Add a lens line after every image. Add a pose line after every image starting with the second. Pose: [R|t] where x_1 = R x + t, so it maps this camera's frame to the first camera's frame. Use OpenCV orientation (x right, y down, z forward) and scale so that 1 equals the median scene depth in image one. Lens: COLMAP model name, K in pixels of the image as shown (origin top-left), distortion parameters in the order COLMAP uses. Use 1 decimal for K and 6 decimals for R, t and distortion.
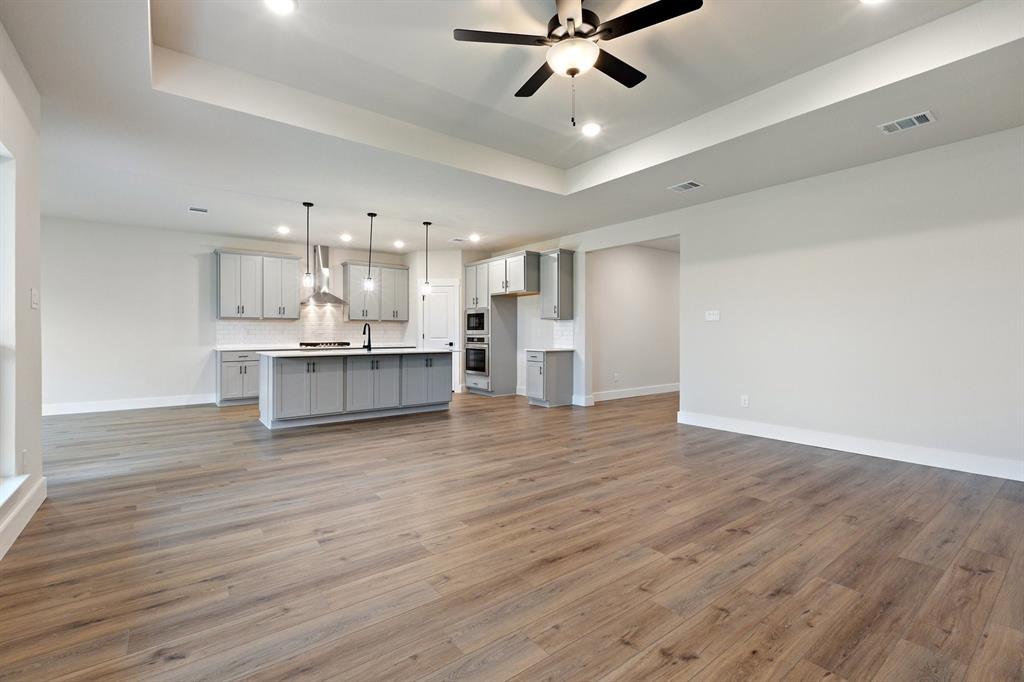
lens RADIAL K [[453.9, 0, 509.9], [0, 453.9, 336.1], [0, 0, 1]] dist [-0.003103, -0.000048]
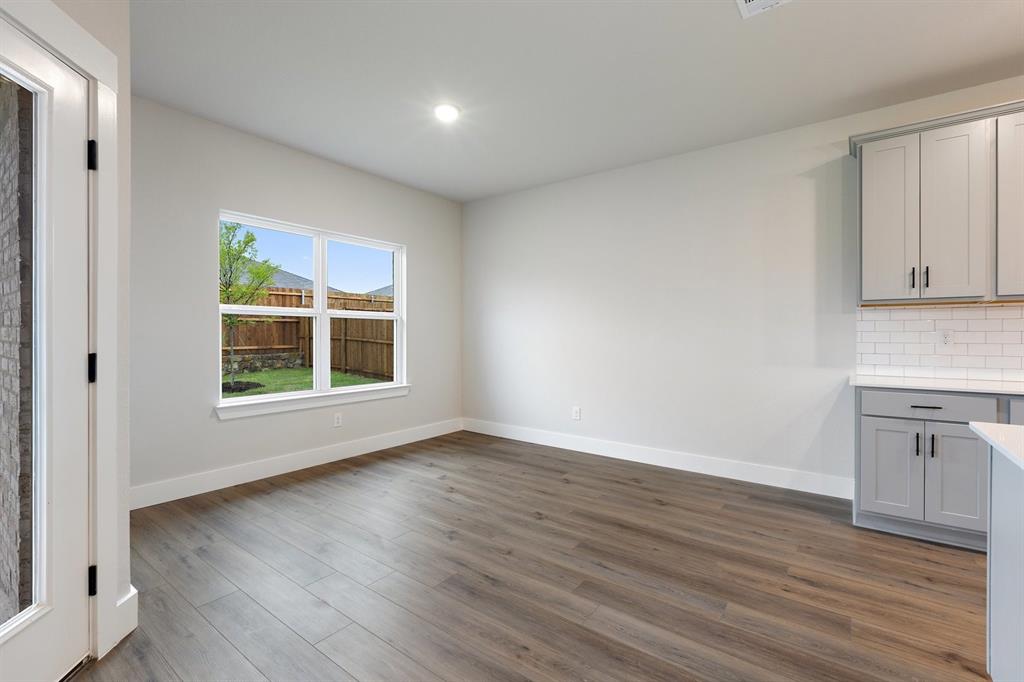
lens RADIAL K [[453.9, 0, 509.4], [0, 453.9, 339.4], [0, 0, 1]] dist [-0.003103, -0.000048]
pose [[0.266581, 0.001371, -0.963812, -0.327414], [-0.006092, 0.999981, -0.000262, -0.005310], [0.963793, 0.005941, 0.266584, 0.579601]]
